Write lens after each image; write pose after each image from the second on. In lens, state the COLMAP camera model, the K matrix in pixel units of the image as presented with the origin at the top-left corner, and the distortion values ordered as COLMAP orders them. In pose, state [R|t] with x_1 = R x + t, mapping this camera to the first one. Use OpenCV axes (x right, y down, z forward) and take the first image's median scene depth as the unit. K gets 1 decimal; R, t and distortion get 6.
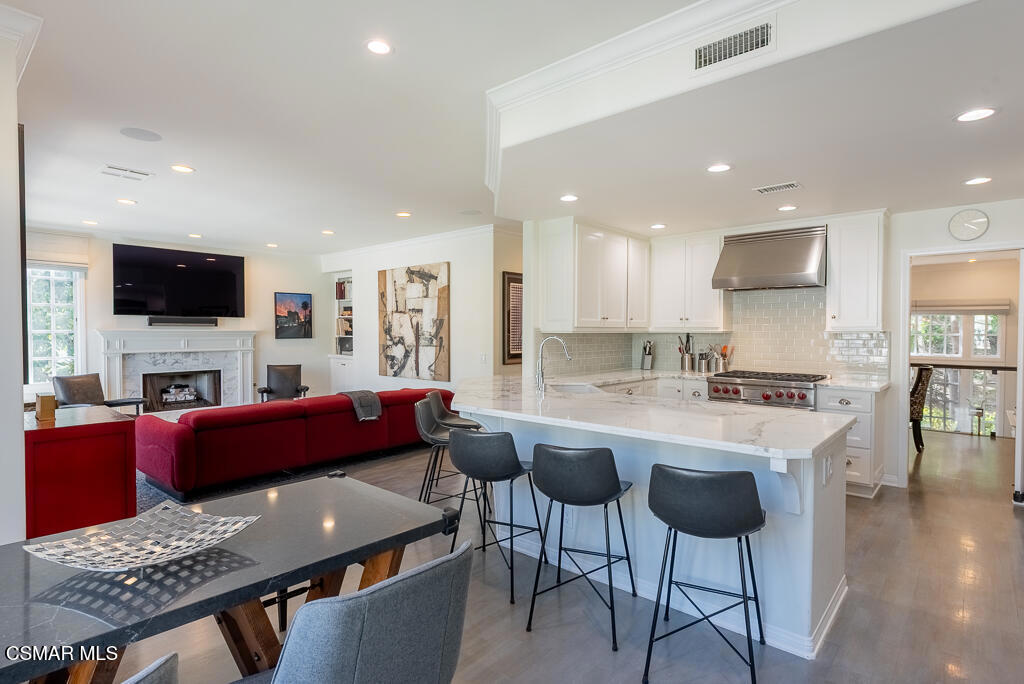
lens RADIAL K [[524.7, 0, 512.0], [0, 524.7, 342.0], [0, 0, 1]] dist [0.022293, -0.015731]
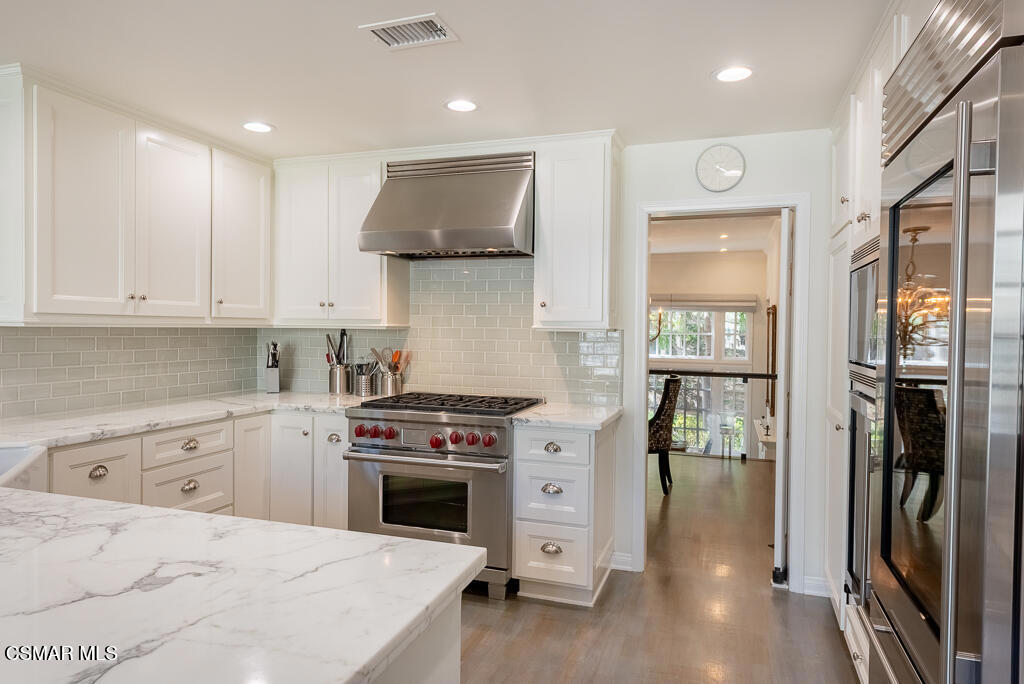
lens RADIAL K [[637.3, 0, 512.0], [0, 637.3, 342.0], [0, 0, 1]] dist [0.003913, 0.000618]
pose [[0.922282, 0.000521, 0.386517, 0.245287], [-0.001416, 0.999997, 0.002032, -0.004533], [-0.386515, -0.002421, 0.922280, 0.283665]]
